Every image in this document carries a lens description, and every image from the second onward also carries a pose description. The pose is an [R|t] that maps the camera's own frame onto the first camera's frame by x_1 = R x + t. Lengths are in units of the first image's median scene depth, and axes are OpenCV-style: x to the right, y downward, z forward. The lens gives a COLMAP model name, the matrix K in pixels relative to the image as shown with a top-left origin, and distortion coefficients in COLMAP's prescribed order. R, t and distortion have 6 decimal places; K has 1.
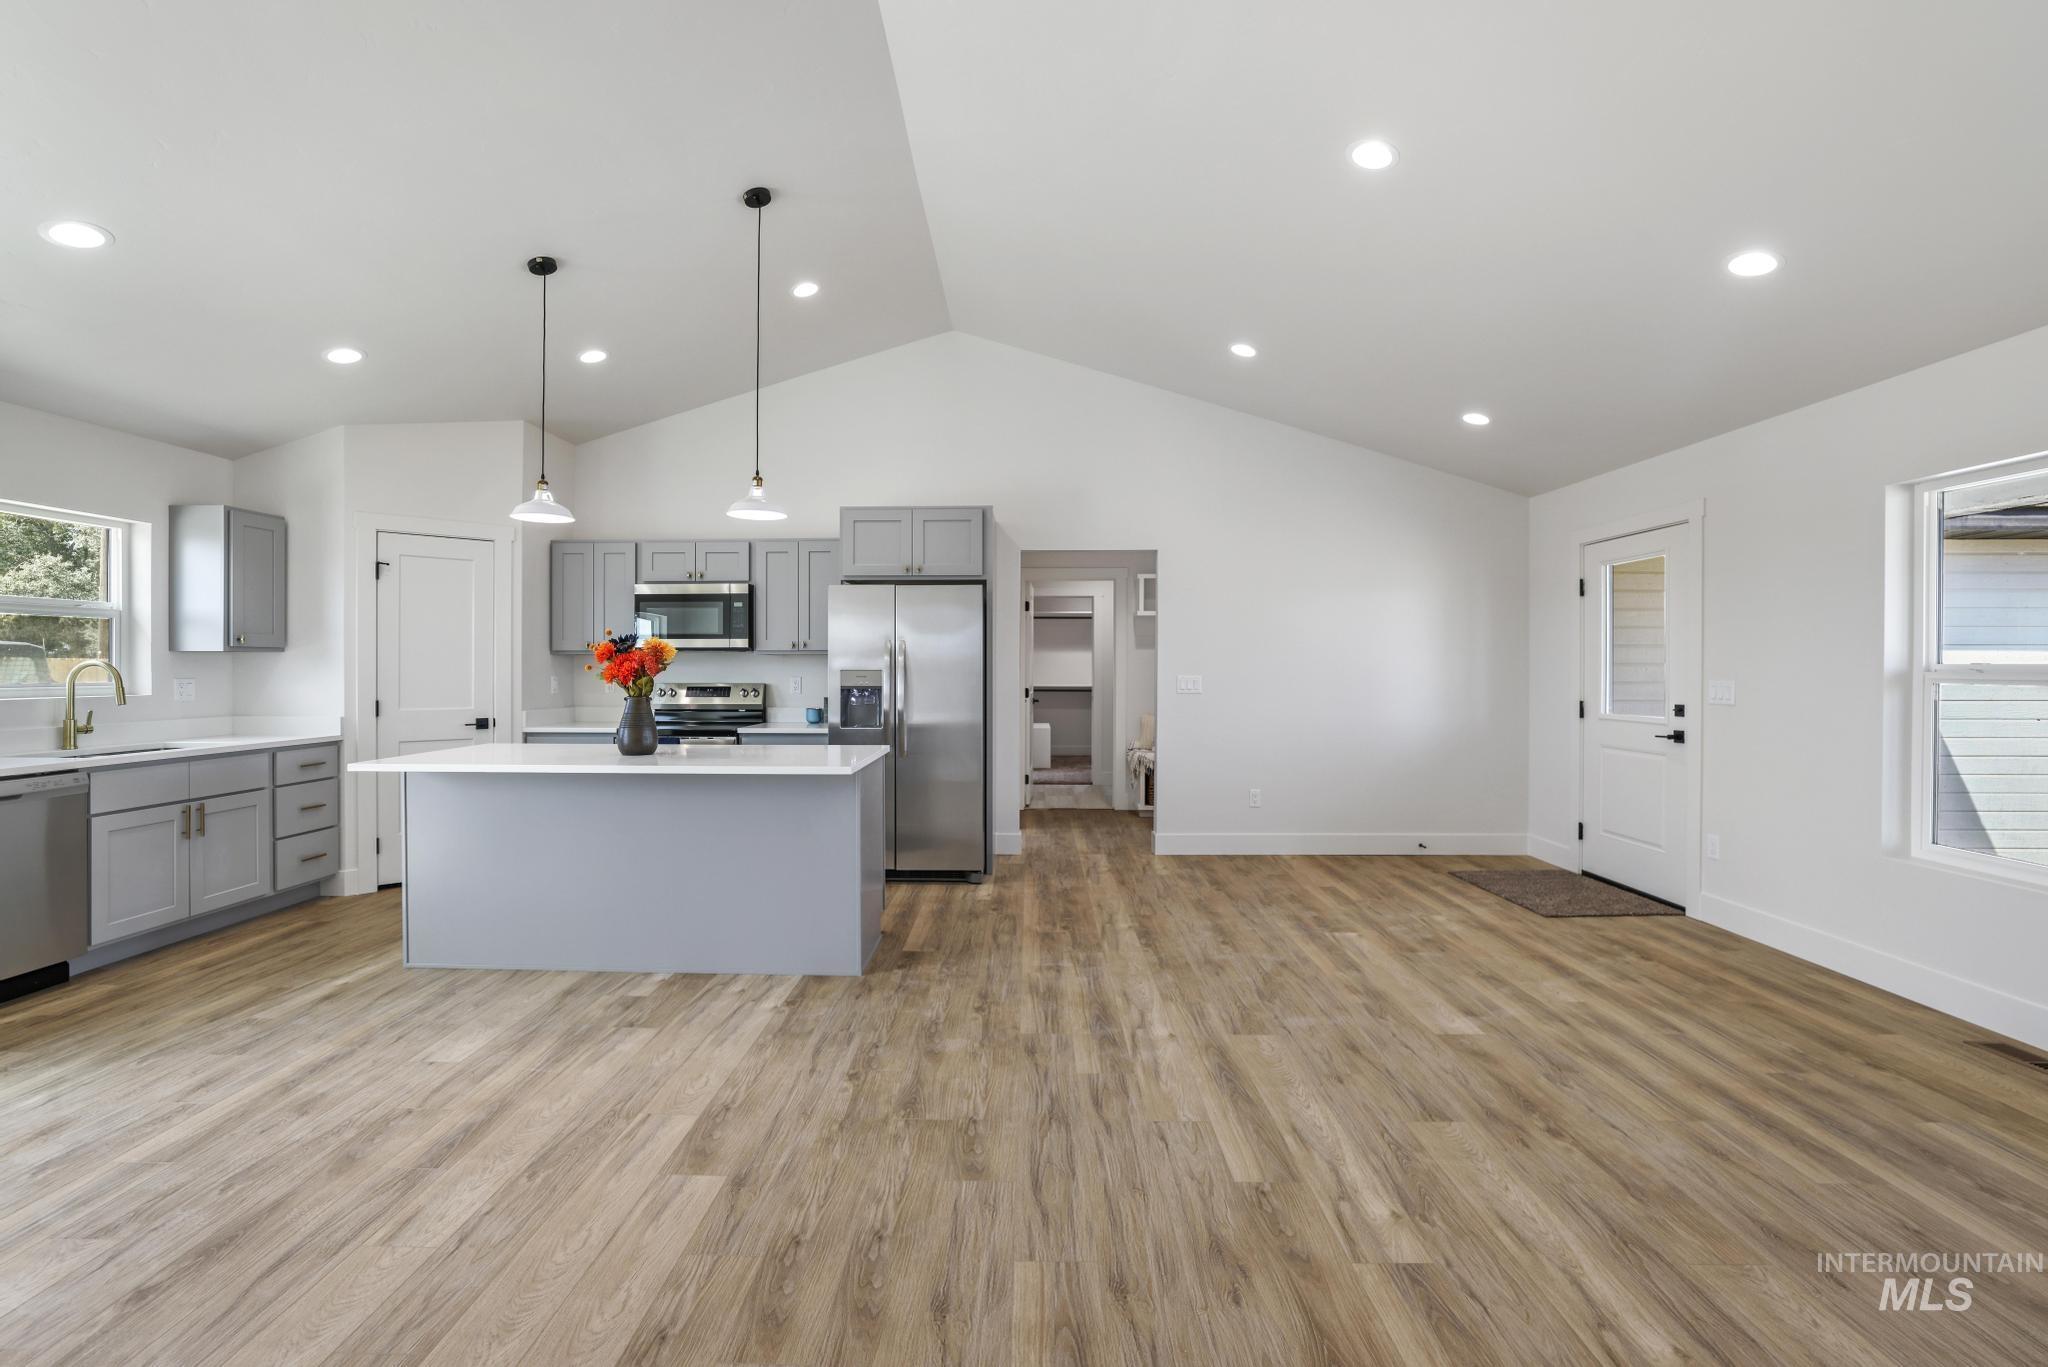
lens RADIAL K [[884.5, 0, 1016.9], [0, 884.5, 666.4], [0, 0, 1]] dist [-0.028272, 0.007259]
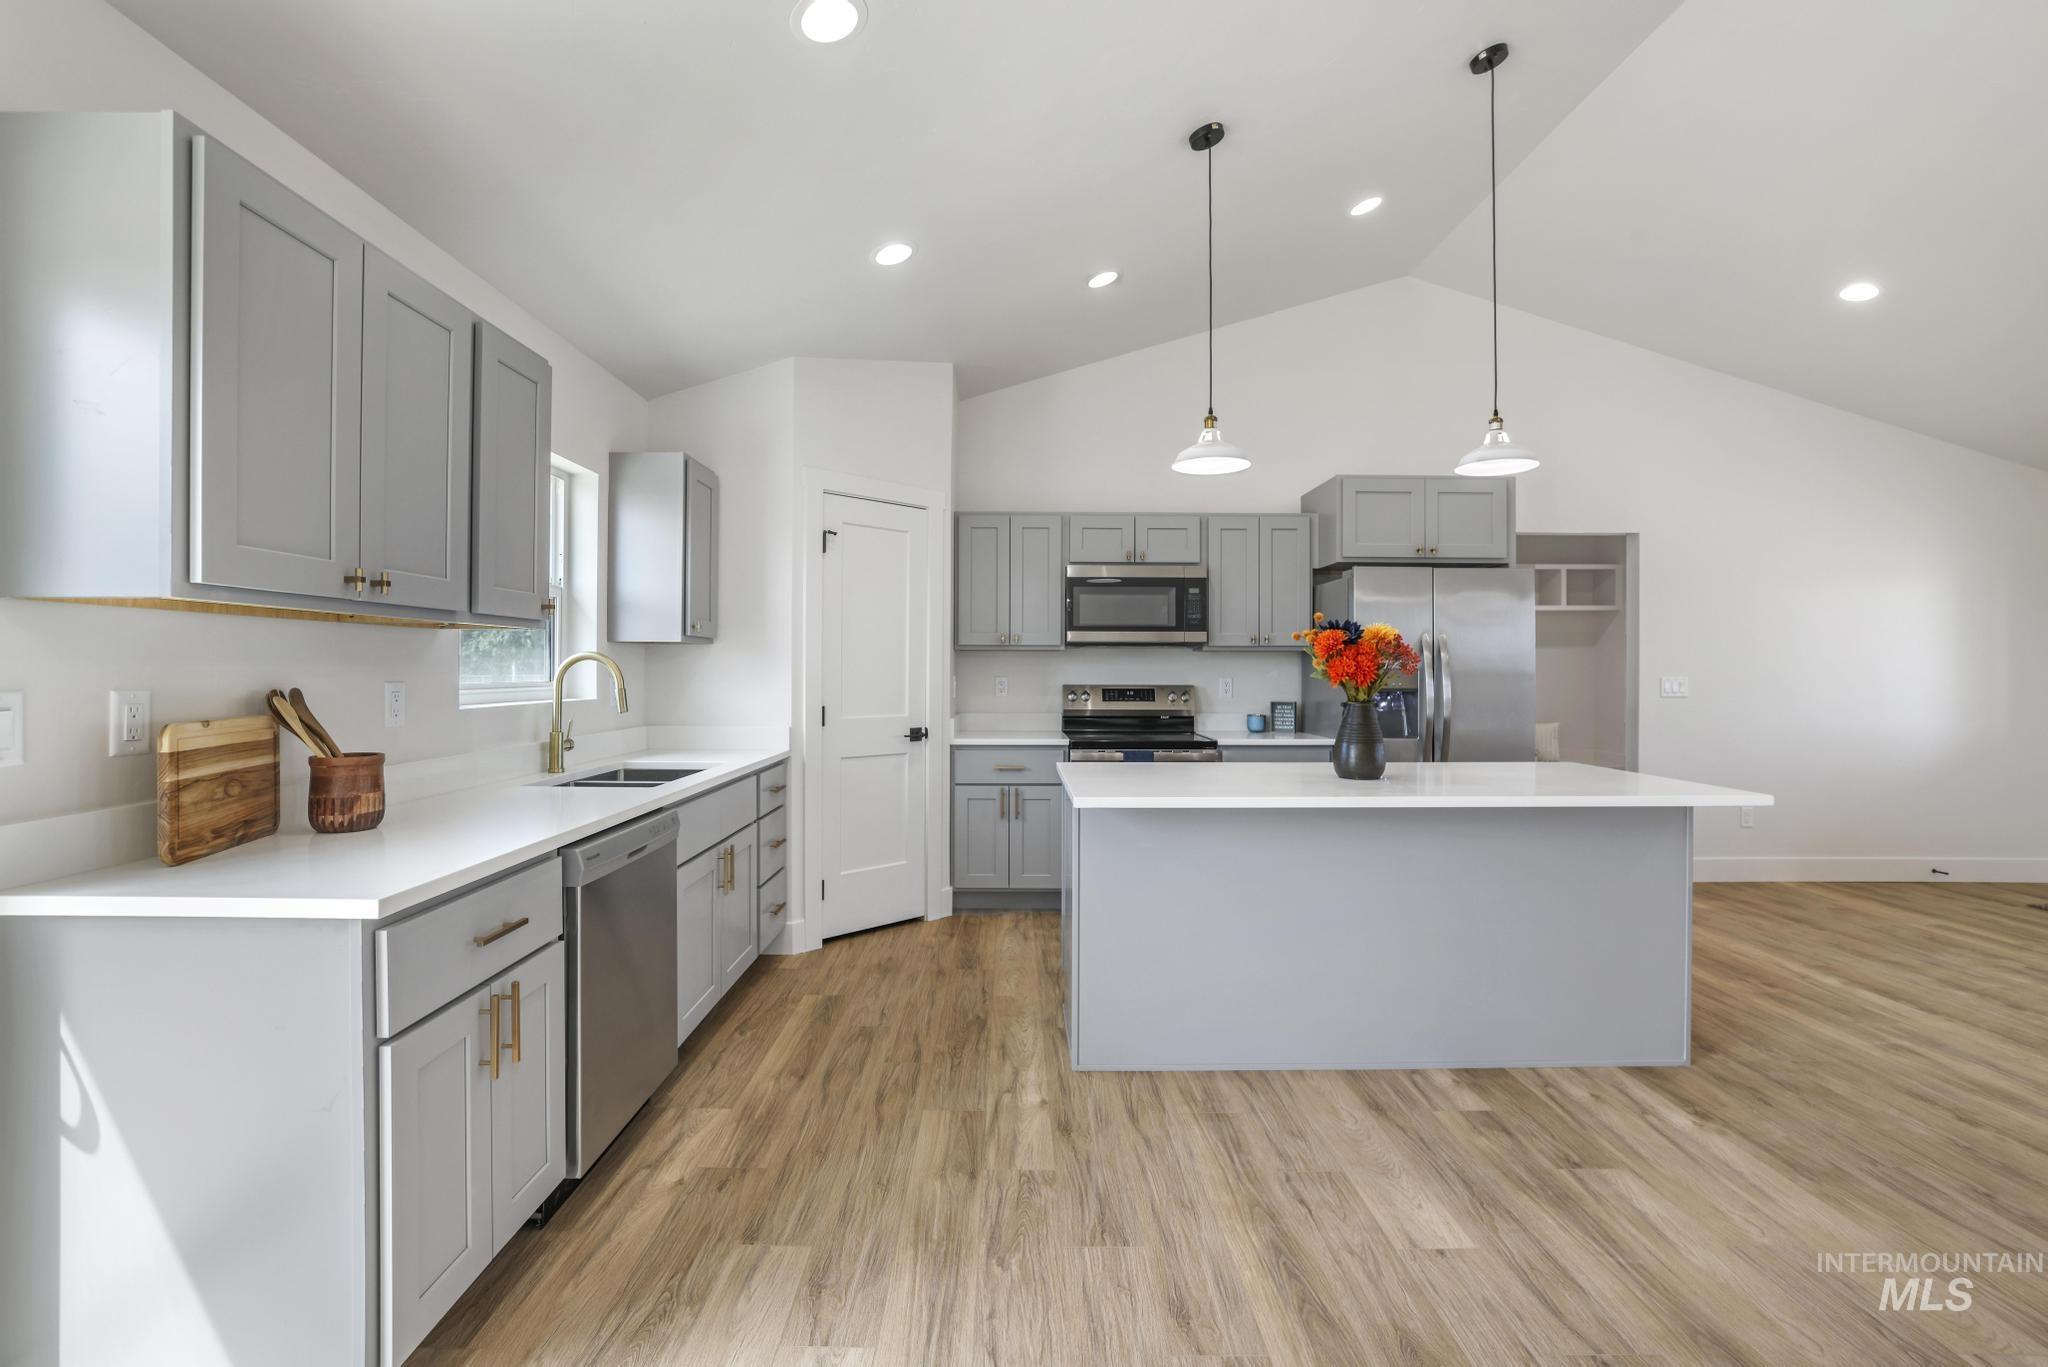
lens RADIAL K [[884.5, 0, 1008.6], [0, 884.5, 655.9], [0, 0, 1]] dist [-0.028272, 0.007259]
pose [[0.999514, 0.003219, 0.030997, -0.815377], [-0.002780, 0.999895, -0.014188, 0.006164], [-0.031040, 0.014095, 0.999419, 0.265502]]
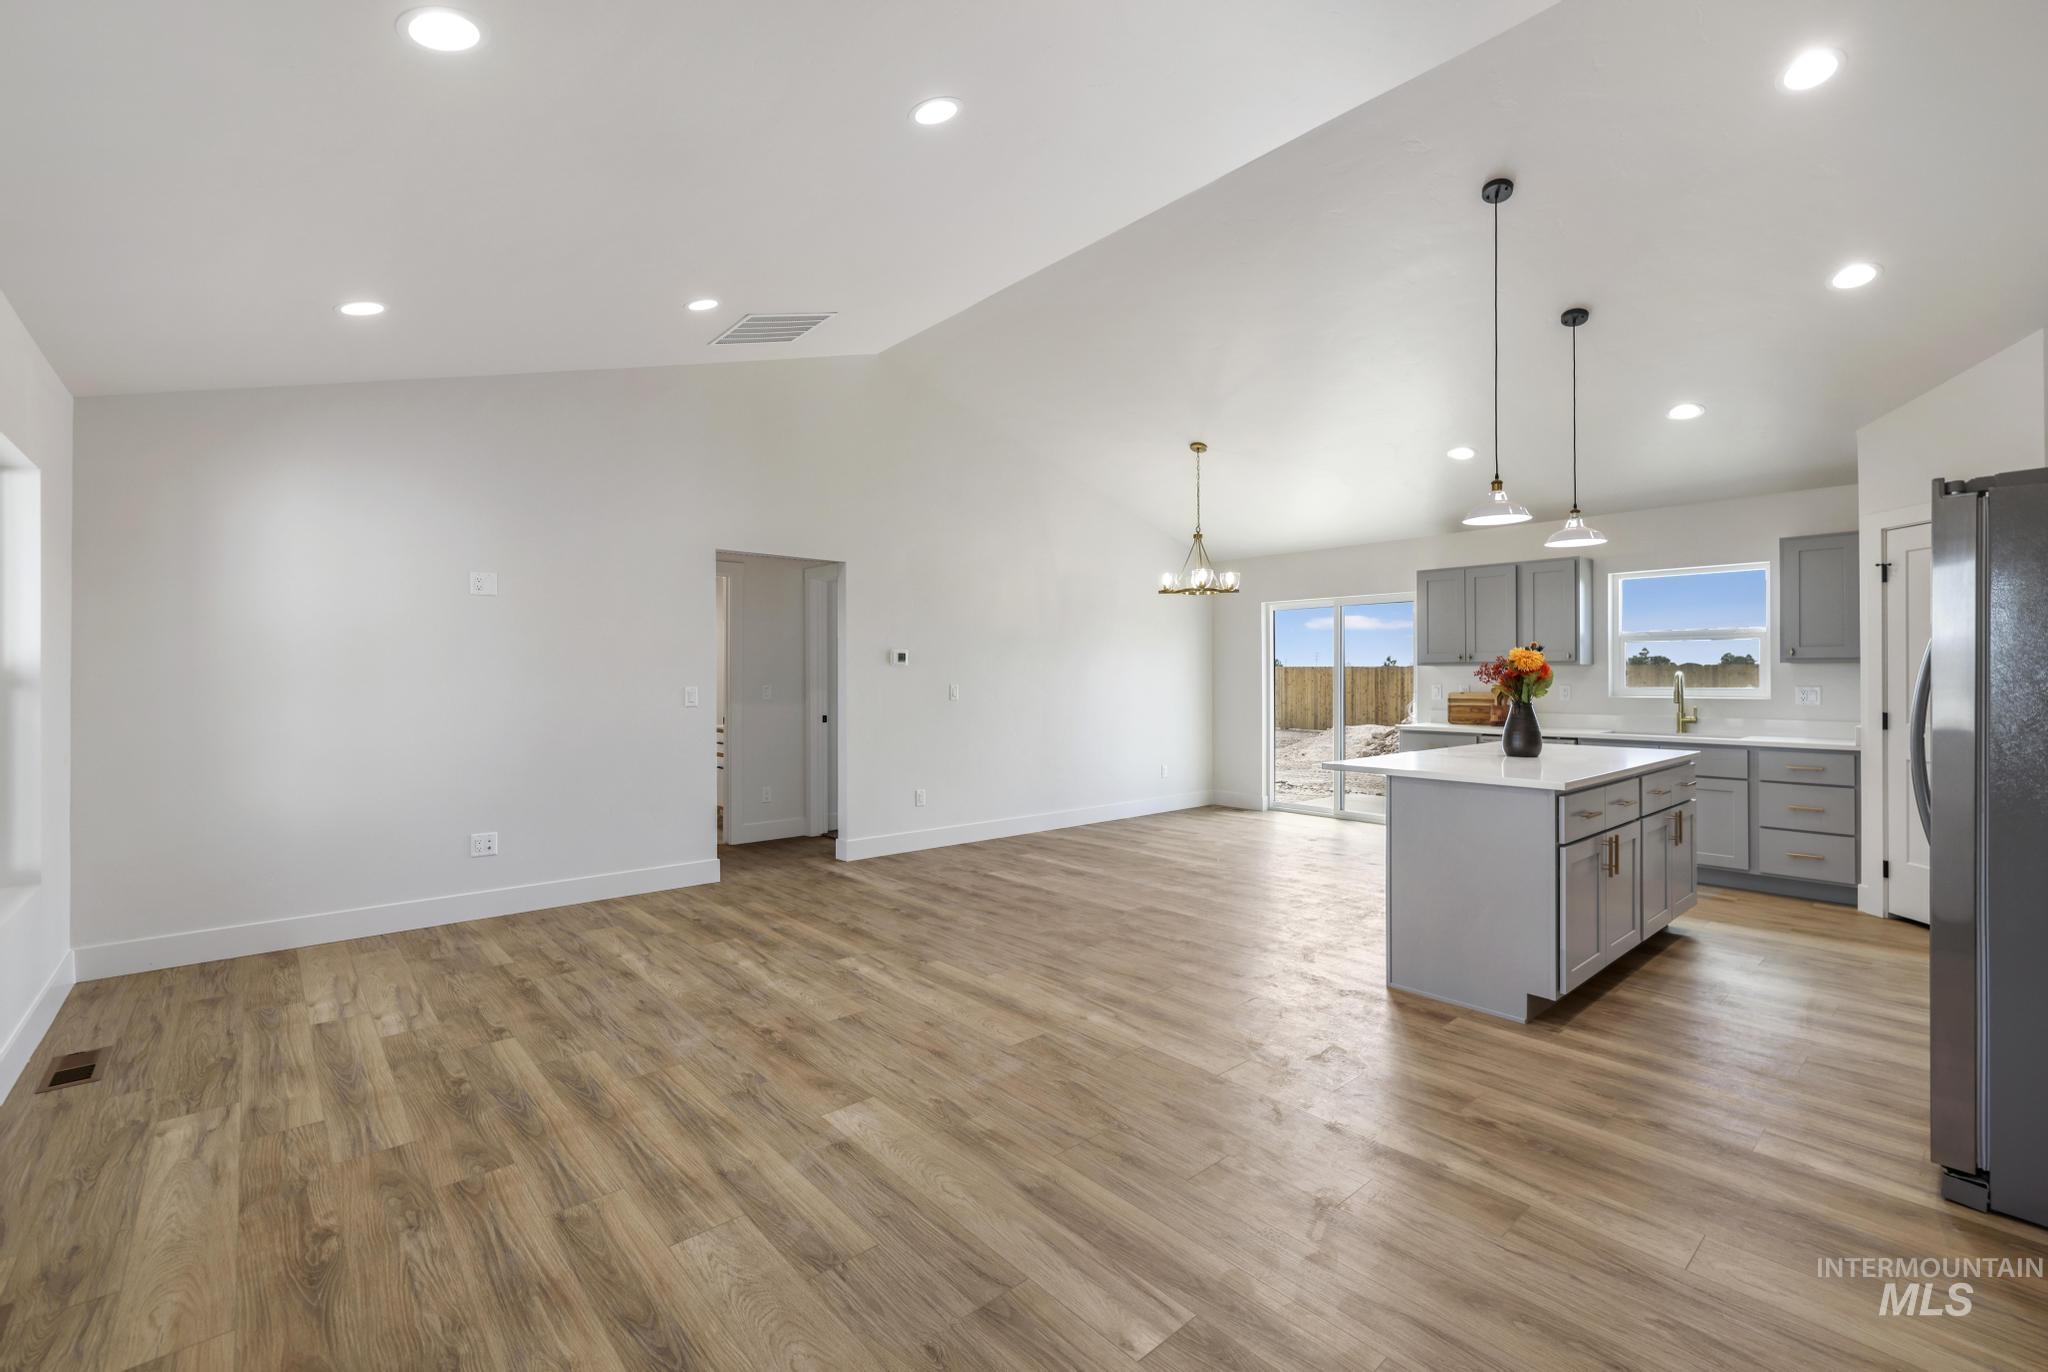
lens RADIAL K [[884.5, 0, 1019.6], [0, 884.5, 682.6], [0, 0, 1]] dist [-0.028272, 0.007259]
pose [[-0.738750, 0.001670, -0.673978, 0.813842], [-0.001055, 0.999993, 0.003634, 0.005586], [0.673979, 0.003396, -0.738743, 1.479501]]
